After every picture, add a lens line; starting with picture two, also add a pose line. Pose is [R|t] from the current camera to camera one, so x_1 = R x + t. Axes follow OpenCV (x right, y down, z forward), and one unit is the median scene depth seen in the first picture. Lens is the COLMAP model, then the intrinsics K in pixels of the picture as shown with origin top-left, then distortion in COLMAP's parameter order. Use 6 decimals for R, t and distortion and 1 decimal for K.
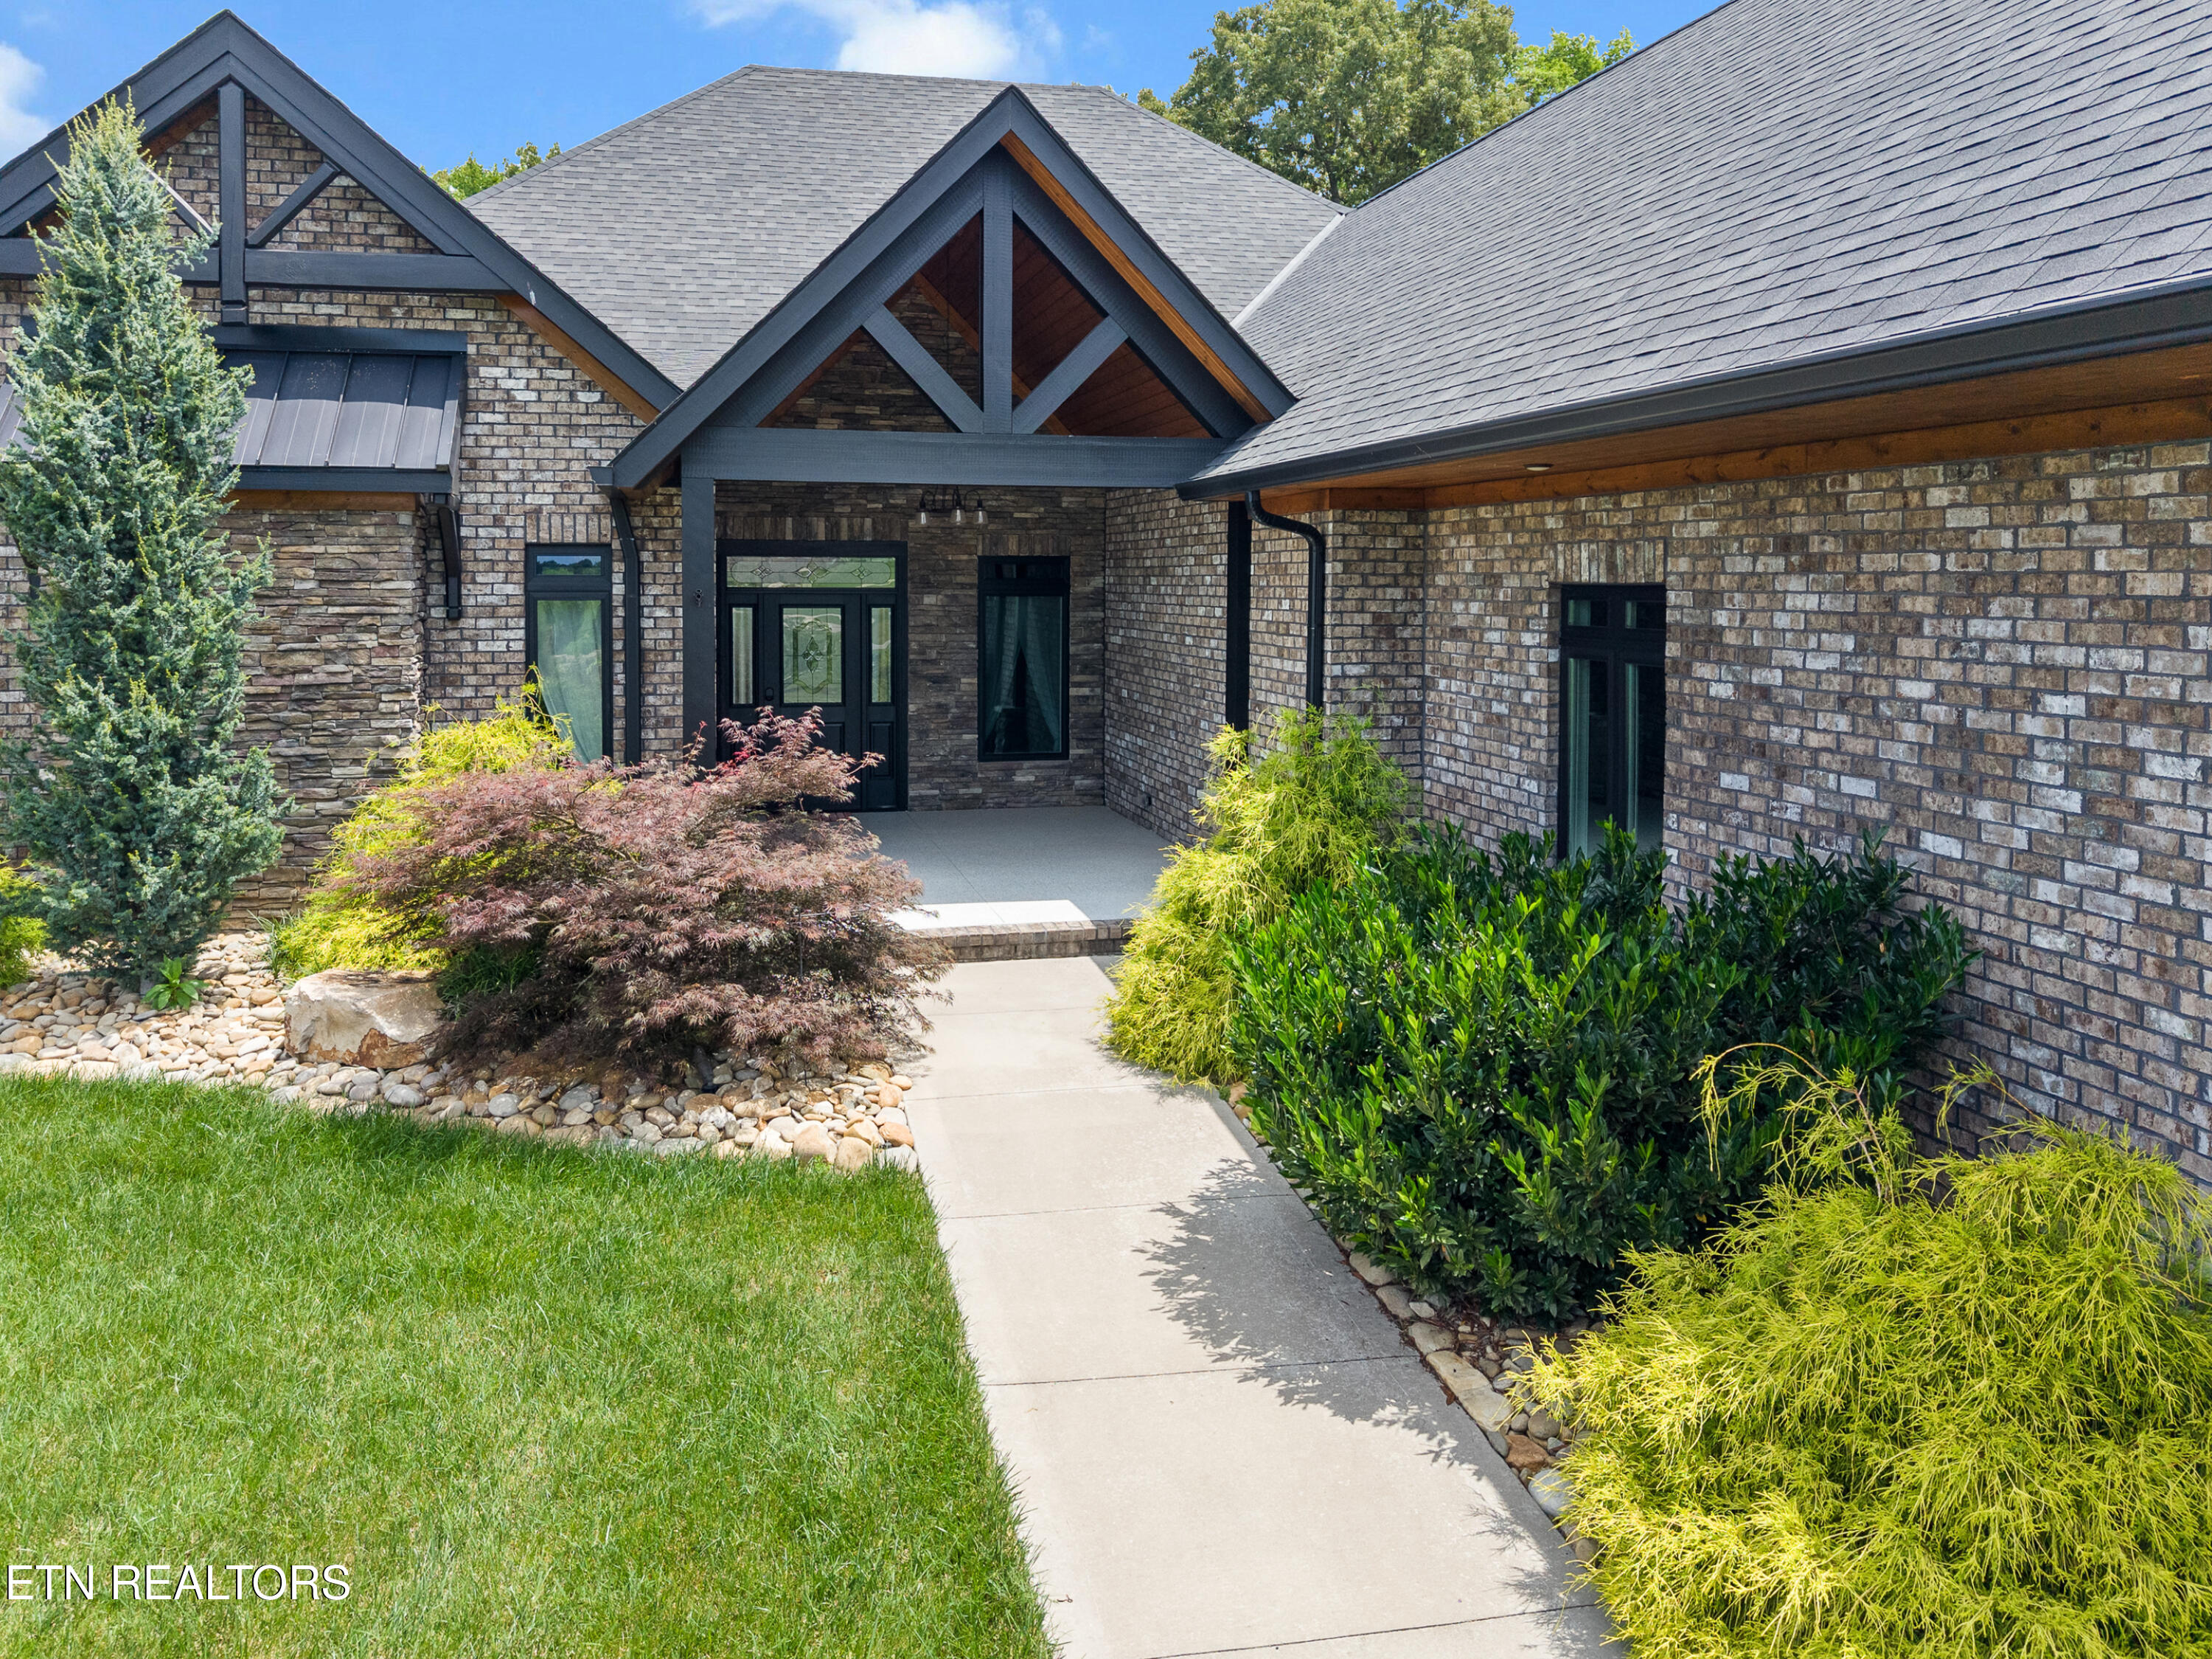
lens RADIAL K [[1932.6, 0, 1111.1], [0, 1932.6, 597.9], [0, 0, 1]] dist [0.215472, -0.530051]
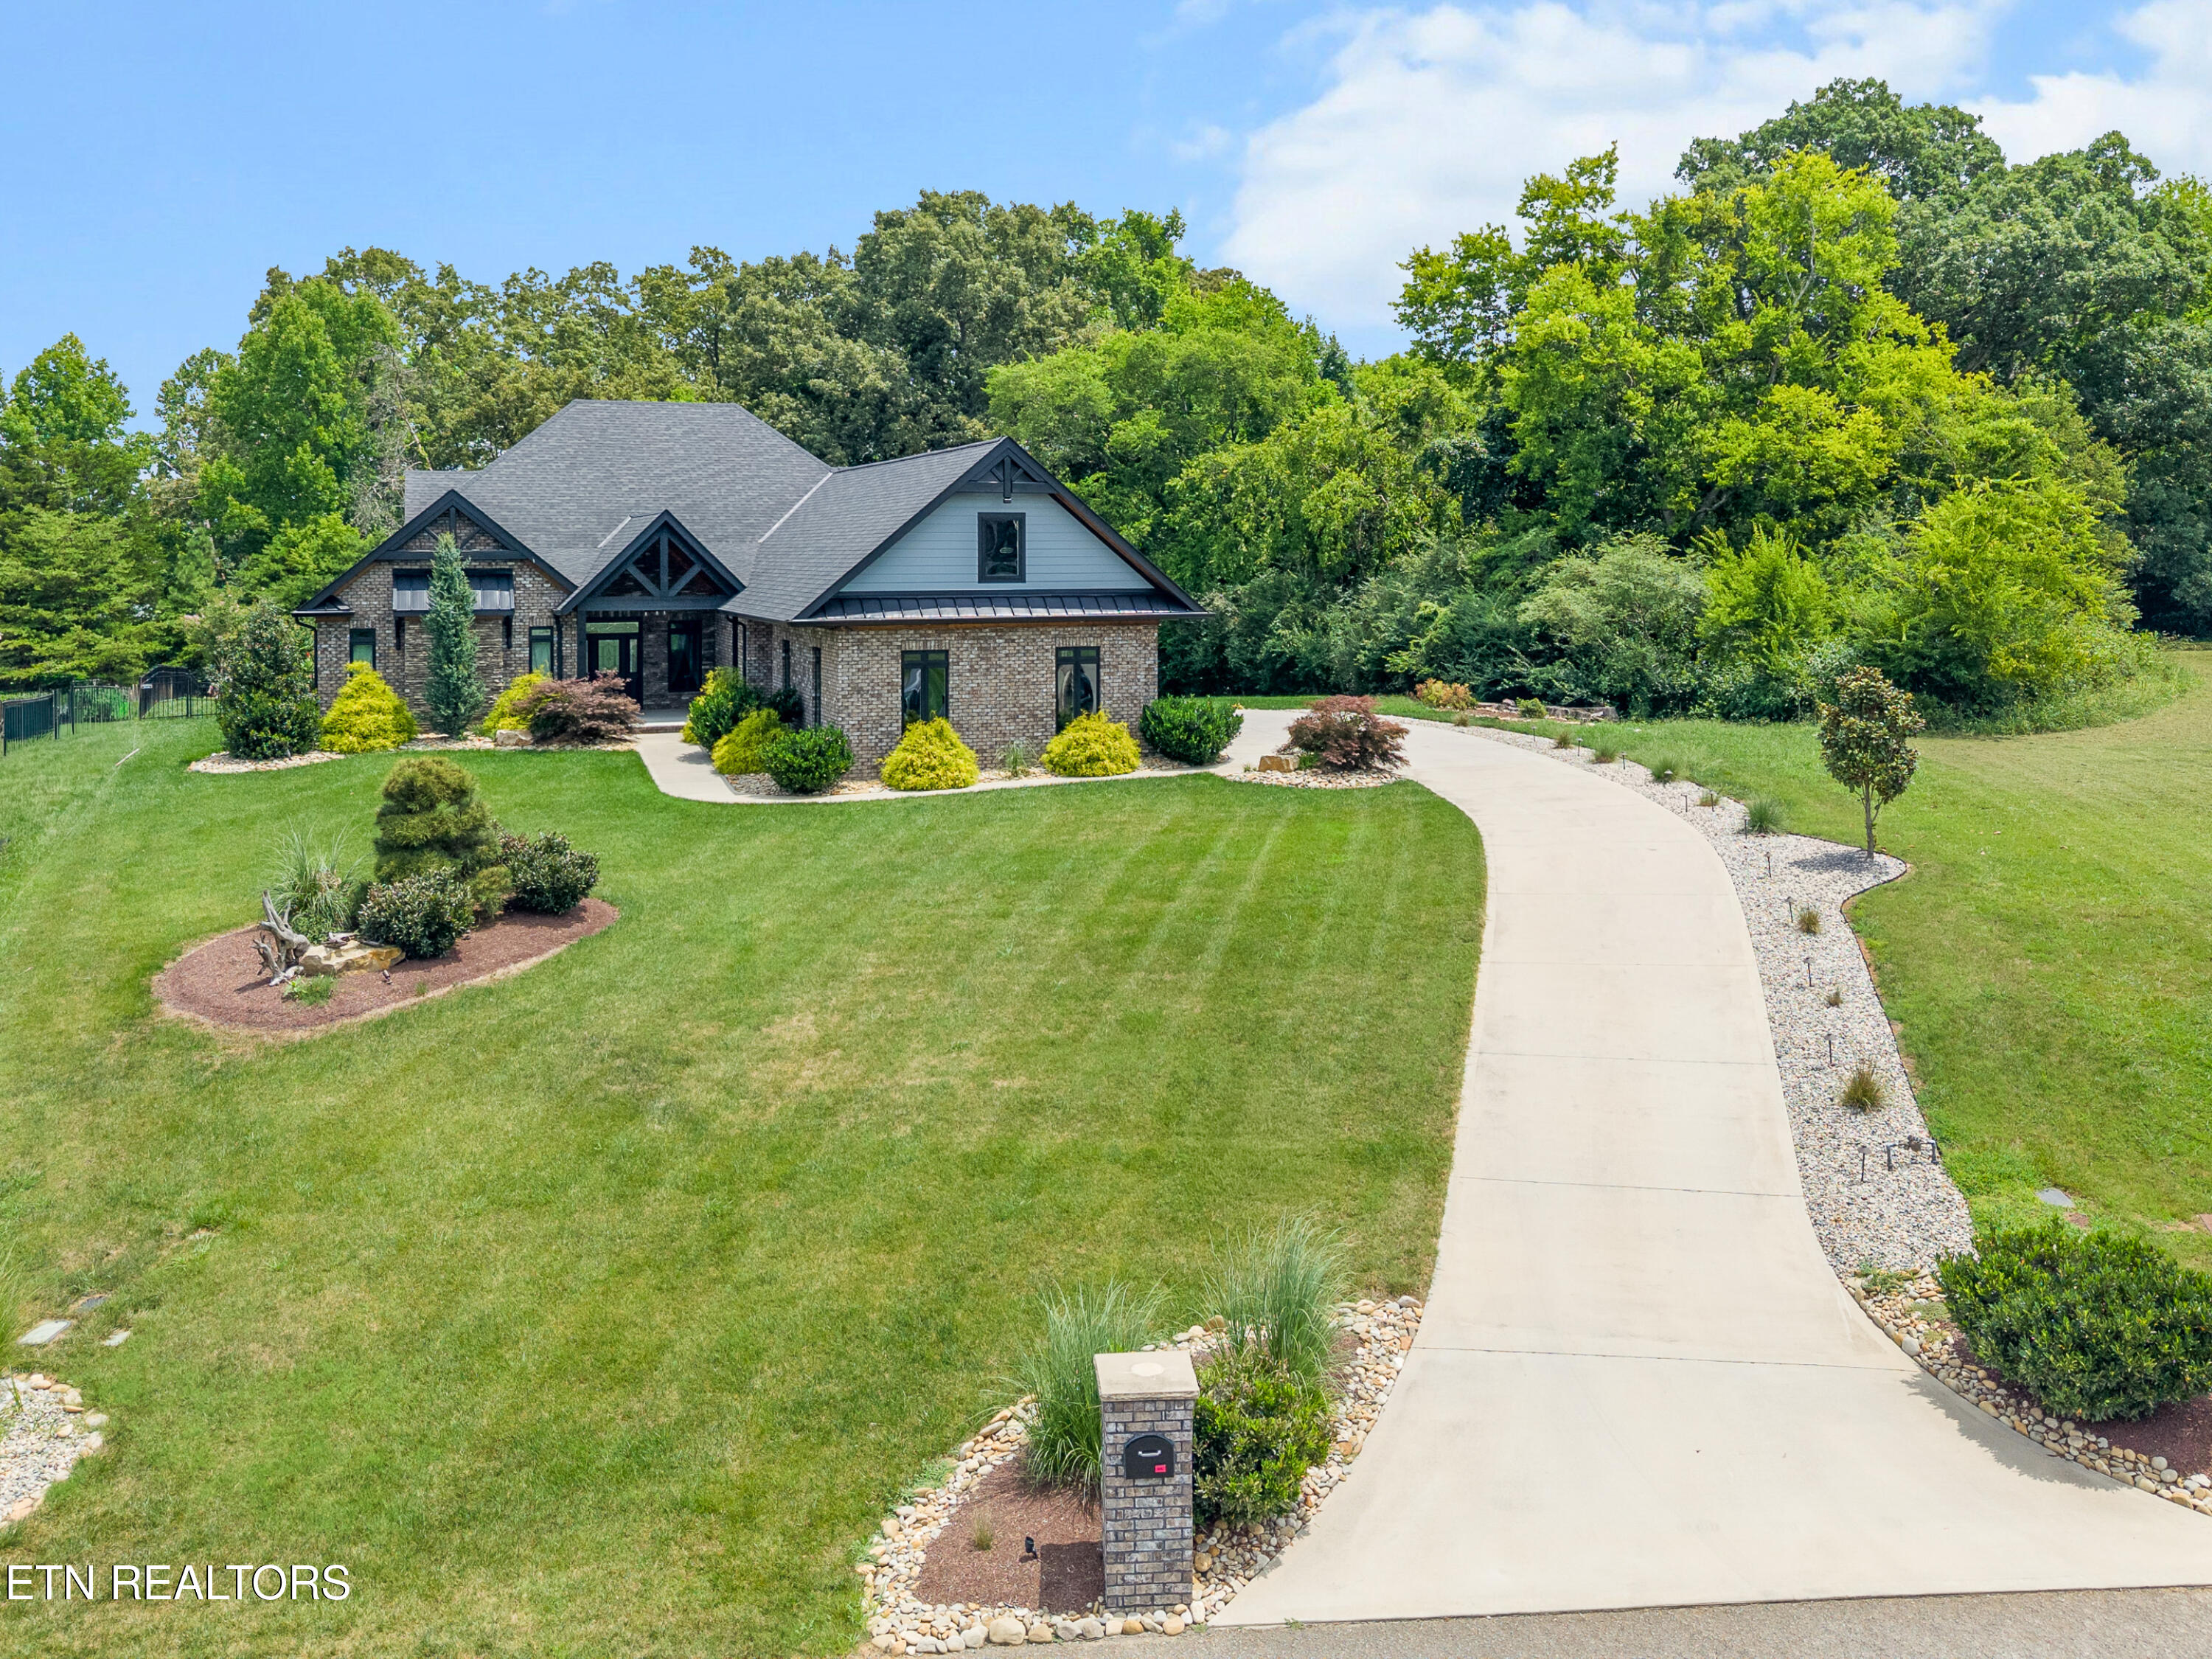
lens RADIAL K [[1932.6, 0, 1111.1], [0, 1932.6, 597.9], [0, 0, 1]] dist [0.215472, -0.530051]
pose [[0.993475, -0.006953, 0.113842, 0.367222], [0.006460, 0.999968, 0.004695, -0.094349], [-0.113871, -0.003928, 0.993488, -2.813312]]
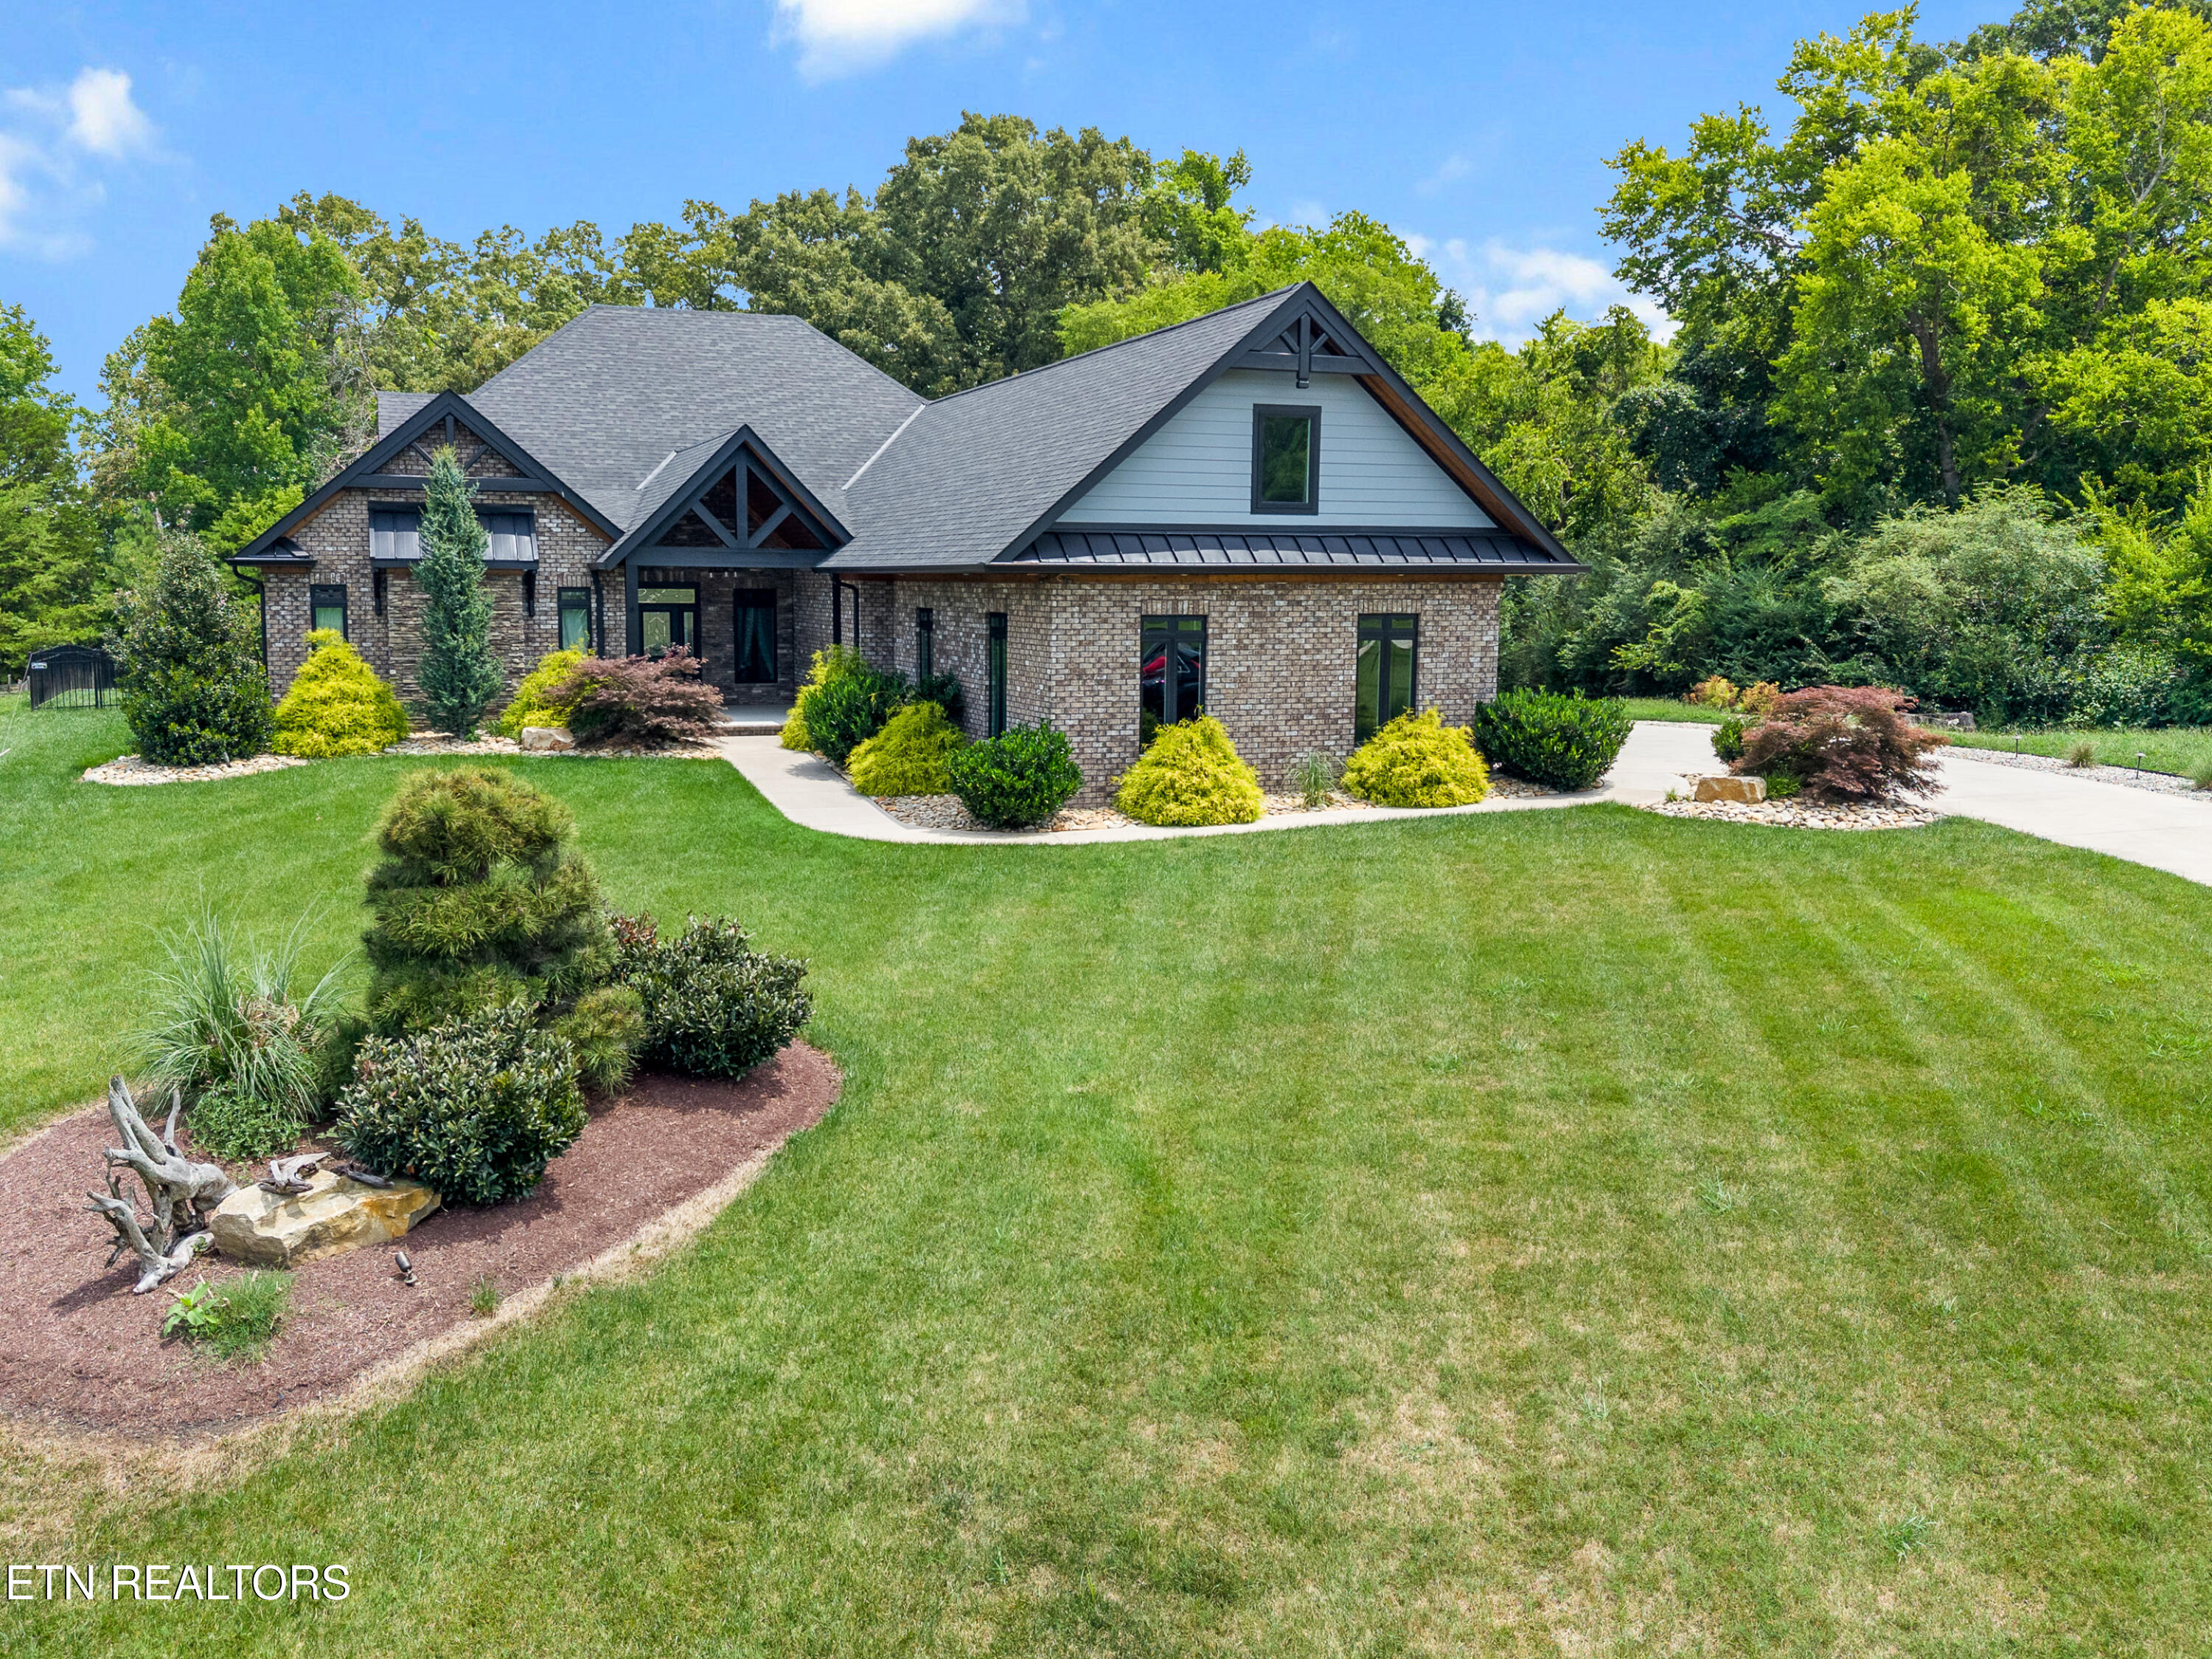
lens RADIAL K [[1920.5, 0, 1105.3], [0, 1920.5, 779.0], [0, 0, 1]] dist [0.144507, -0.278601]
pose [[0.991687, -0.008516, 0.128390, 0.093384], [-0.003242, 0.995837, 0.091094, -0.011549], [-0.128631, -0.090753, 0.987531, -1.743193]]
